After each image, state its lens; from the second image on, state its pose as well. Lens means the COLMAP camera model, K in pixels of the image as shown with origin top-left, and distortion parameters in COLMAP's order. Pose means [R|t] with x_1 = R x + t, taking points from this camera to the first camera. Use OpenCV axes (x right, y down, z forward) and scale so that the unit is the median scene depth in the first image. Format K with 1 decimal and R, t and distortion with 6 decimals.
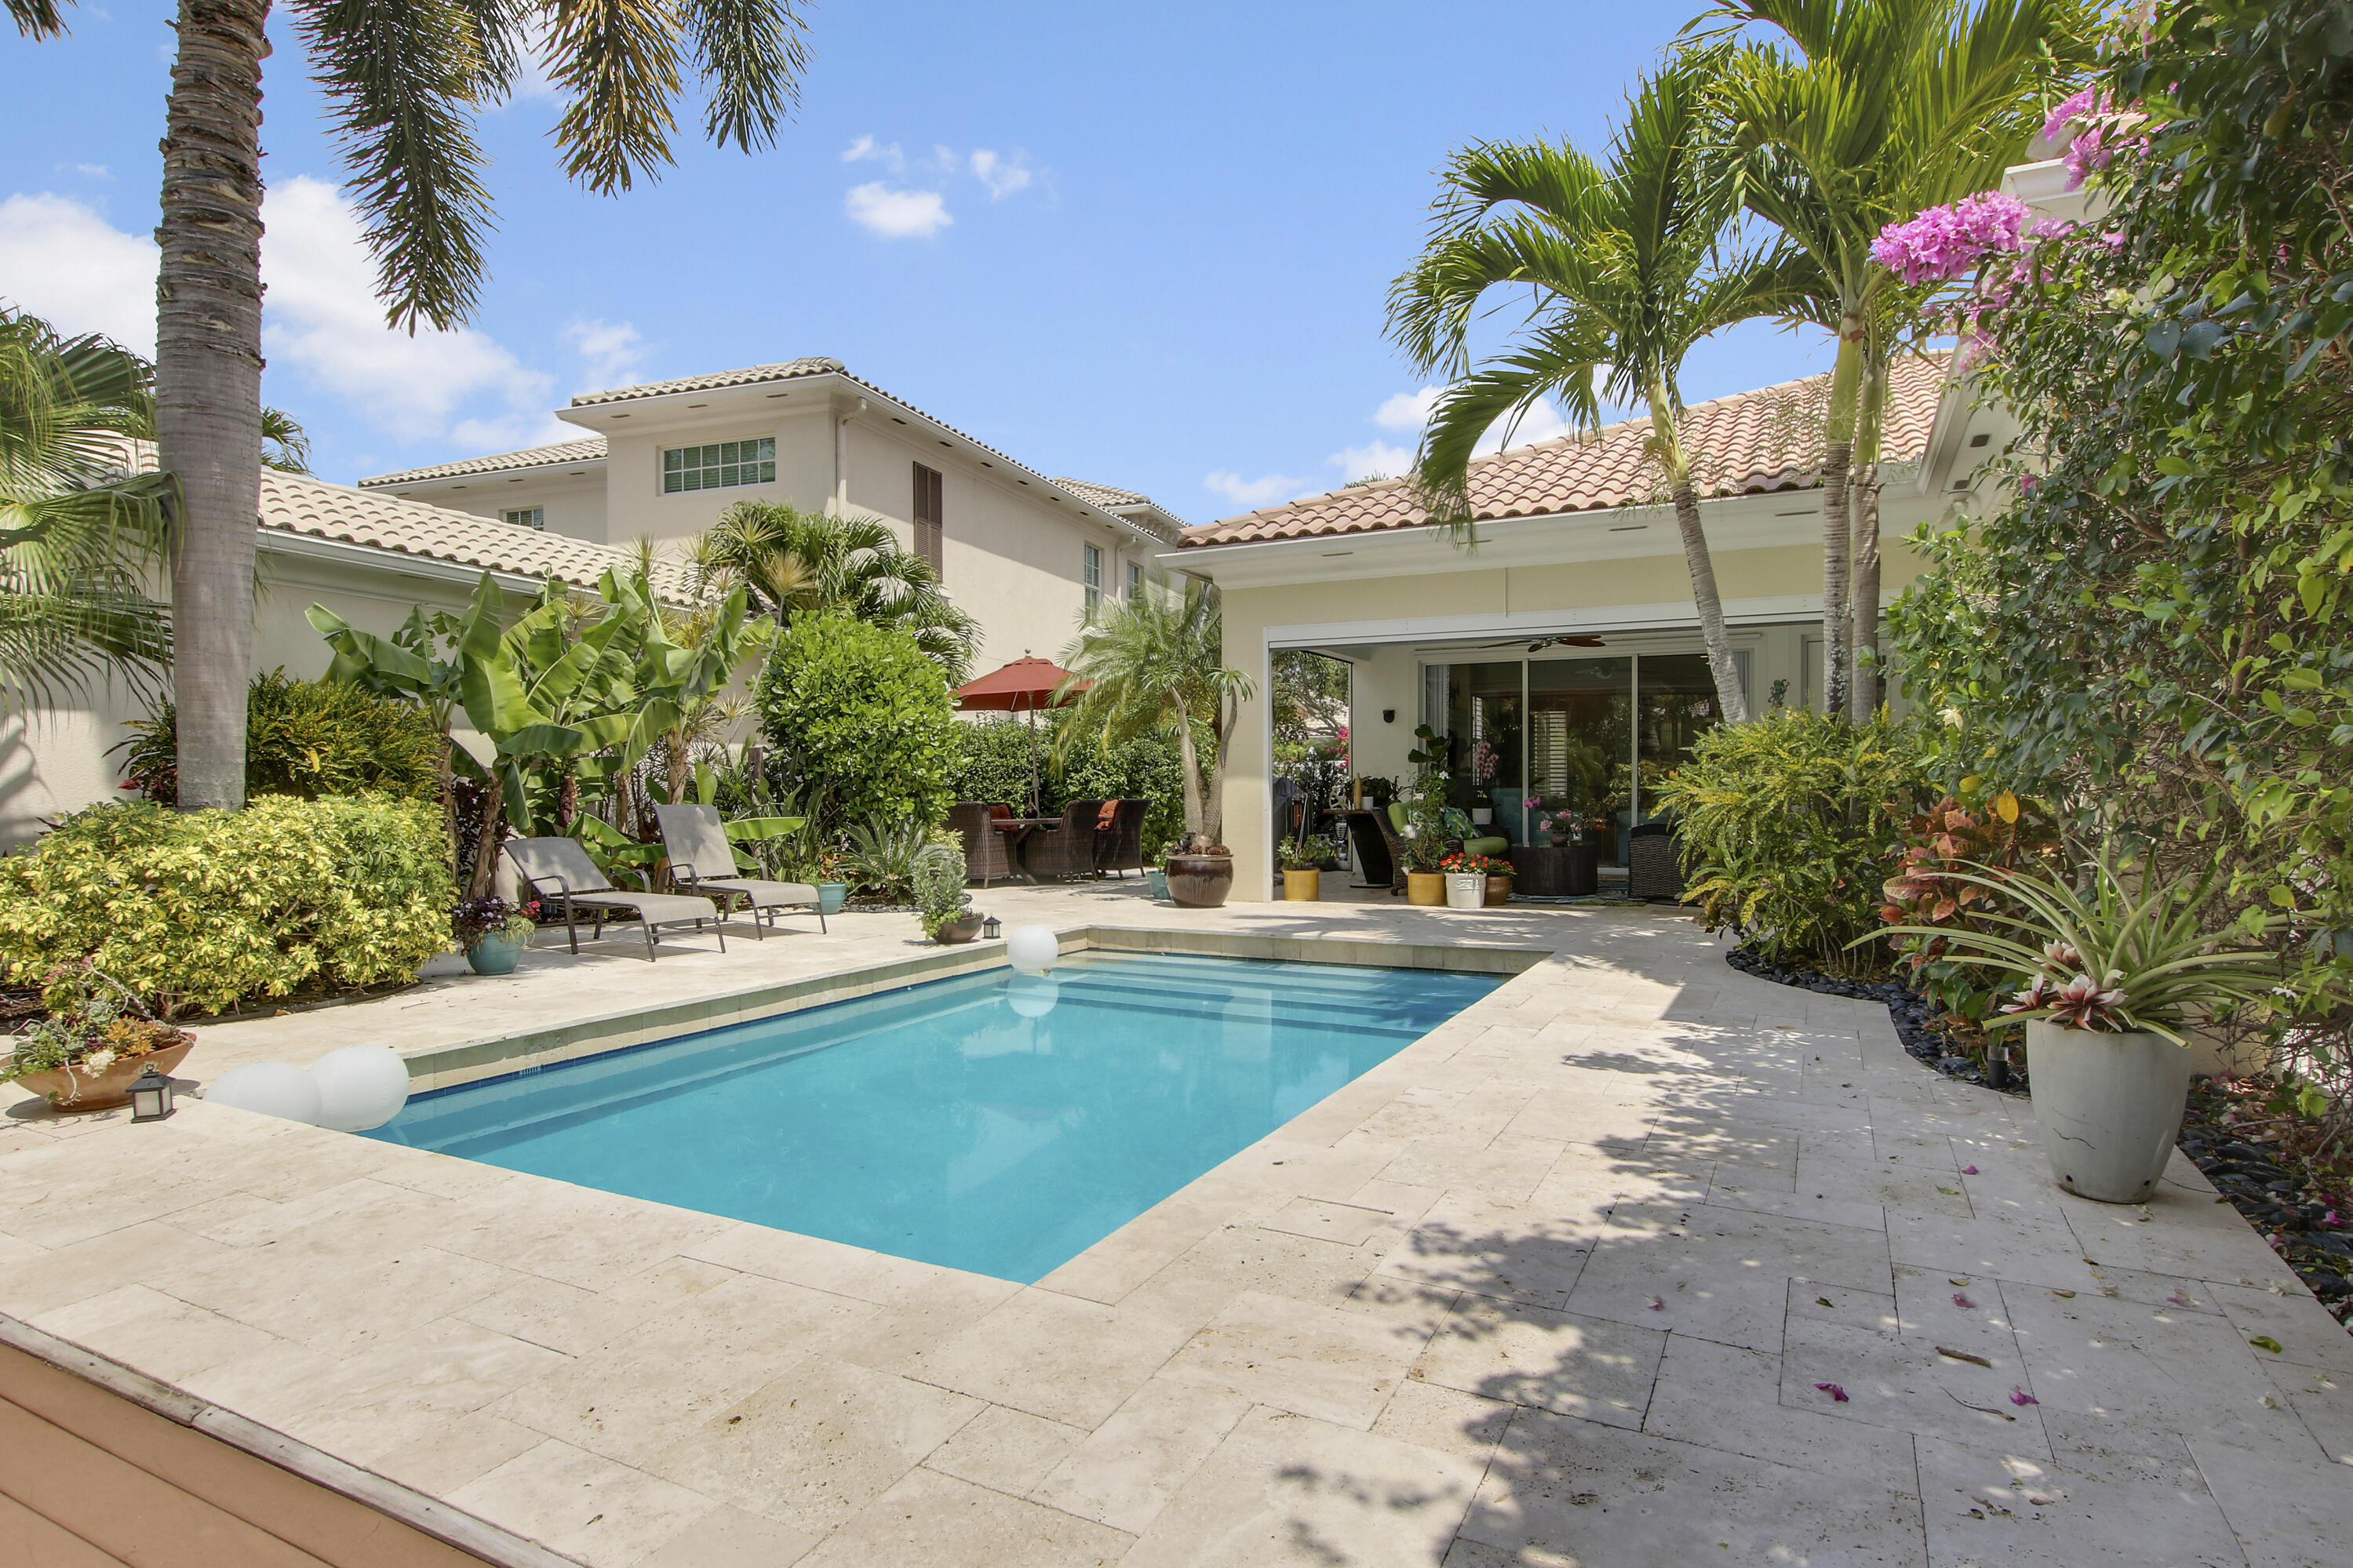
lens RADIAL K [[1253.5, 0, 1173.5], [0, 1253.5, 785.8], [0, 0, 1]] dist [-0.026029, 0.002259]
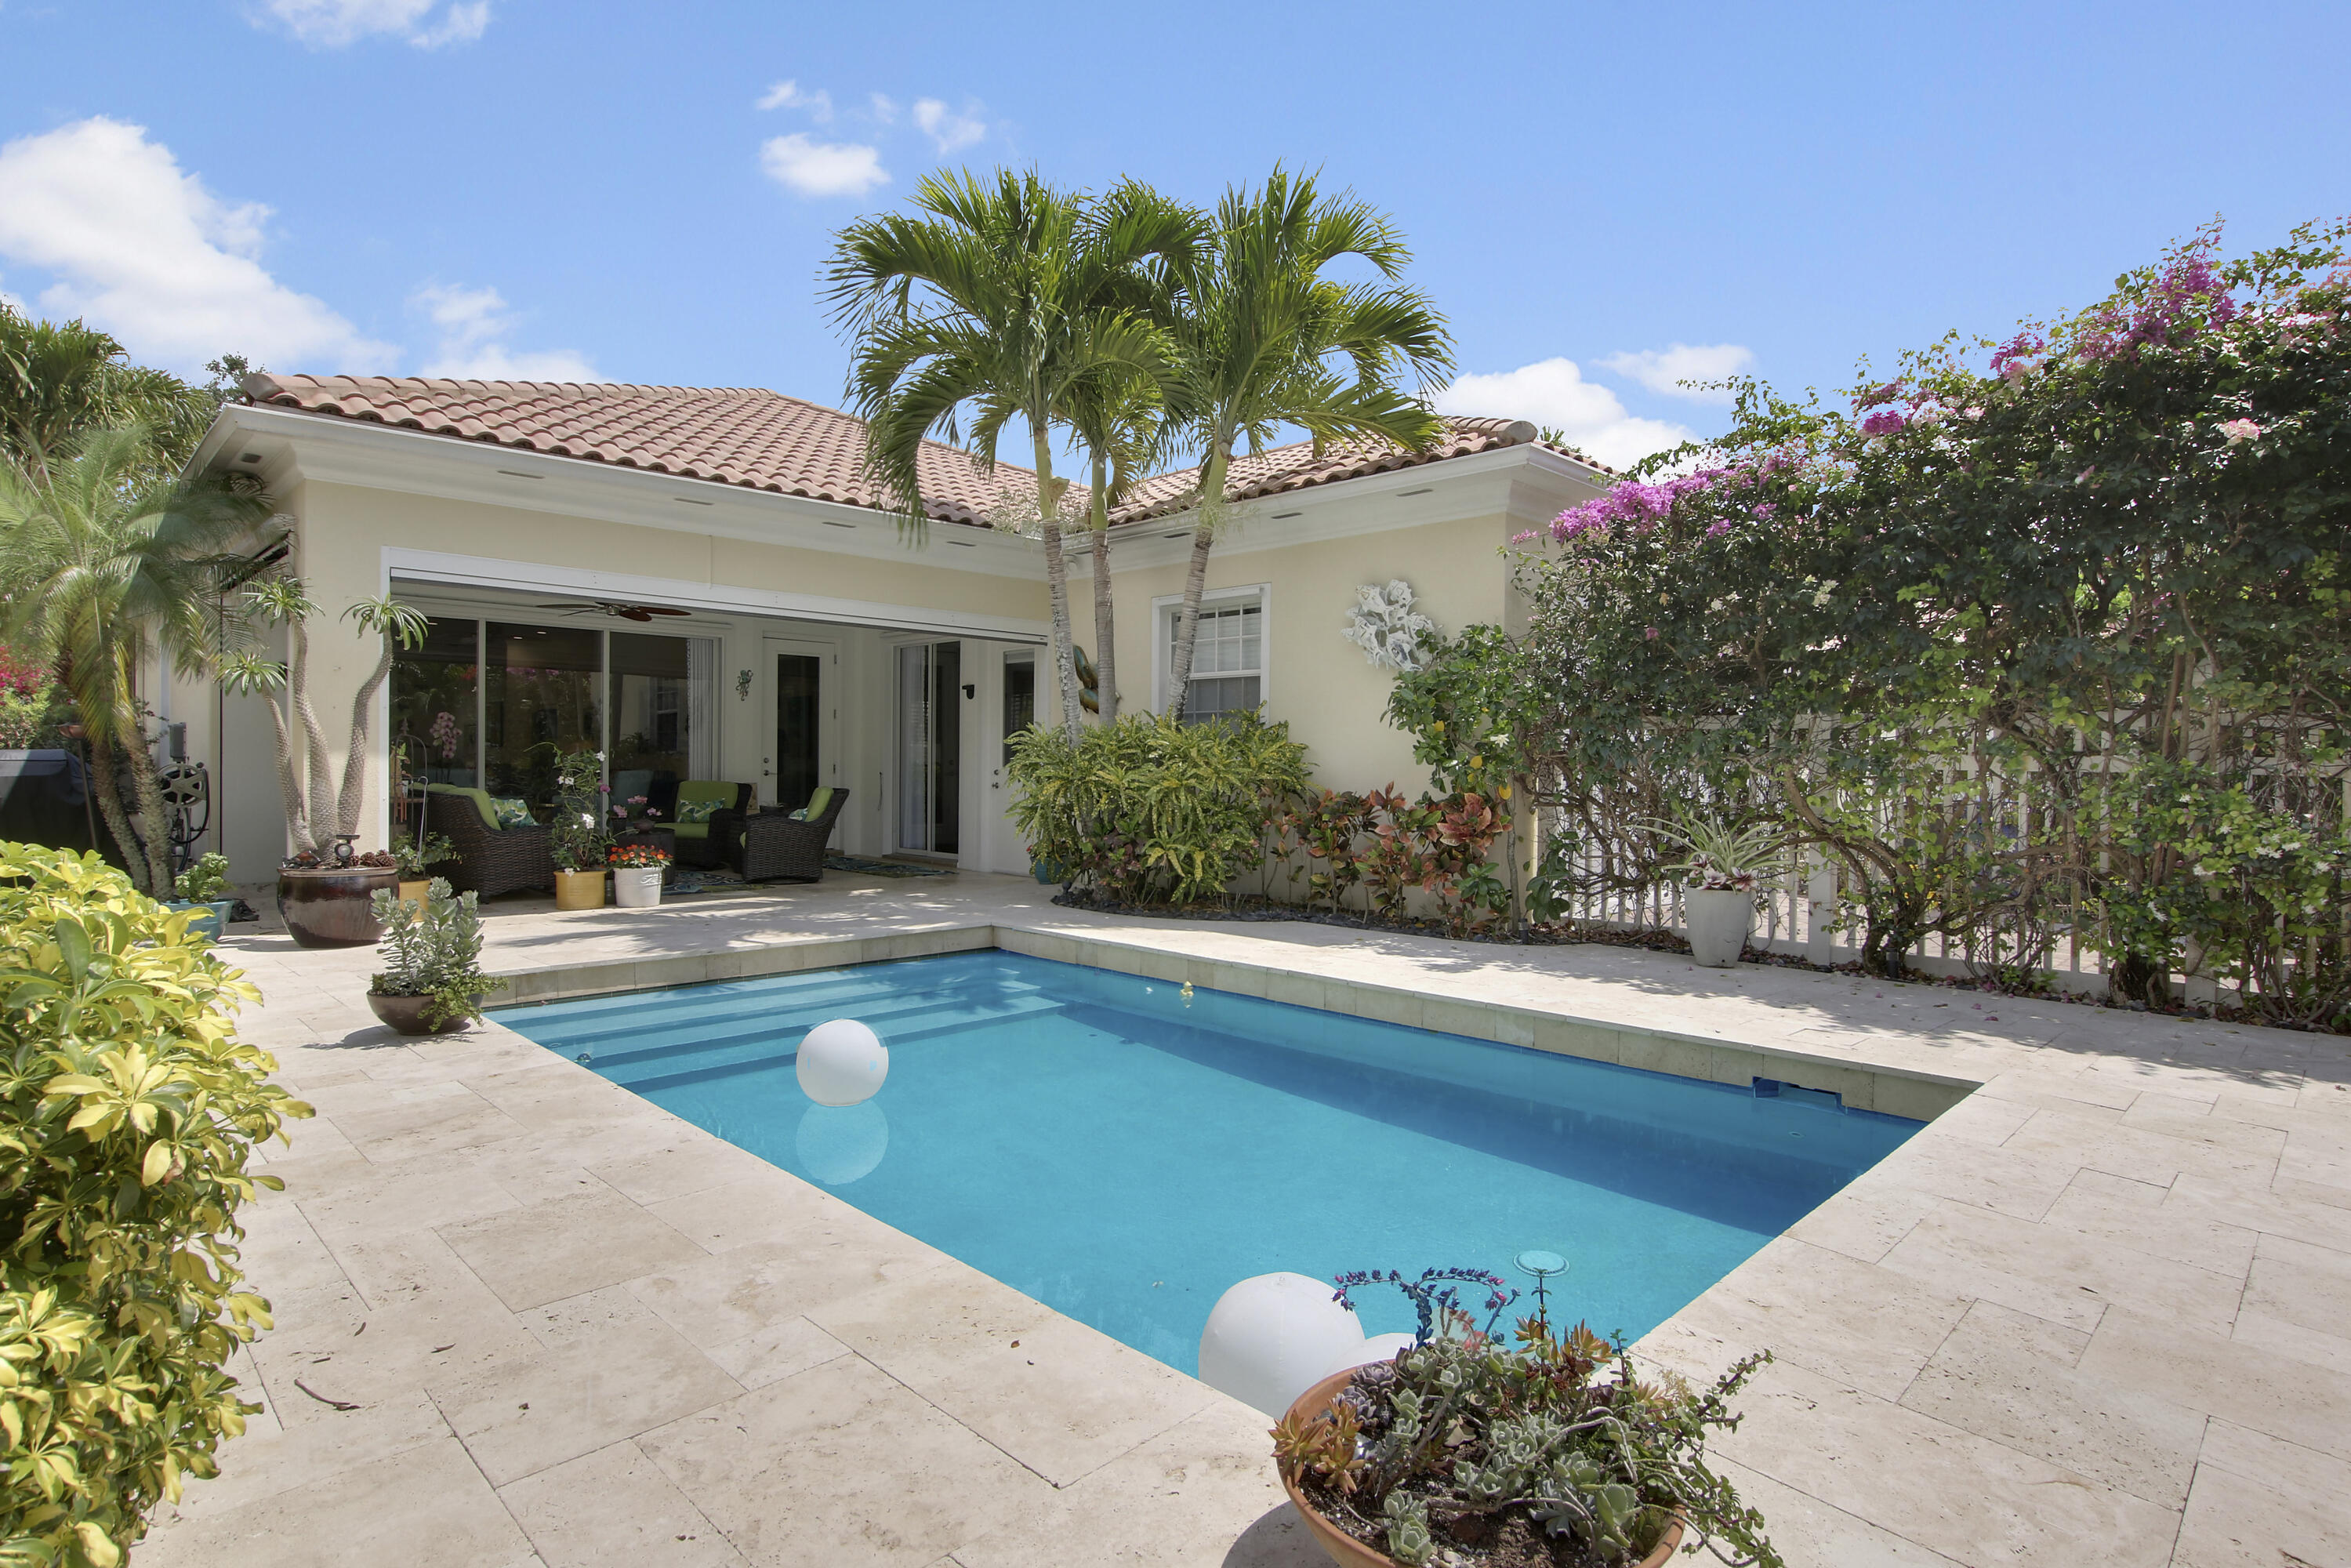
lens RADIAL K [[1252.7, 0, 1167.8], [0, 1252.7, 781.1], [0, 0, 1]] dist [-0.026029, 0.002259]
pose [[0.299718, -0.006363, 0.954007, -1.646989], [-0.009404, 0.999909, 0.009623, -0.010707], [-0.953982, -0.011855, 0.299631, 1.255558]]
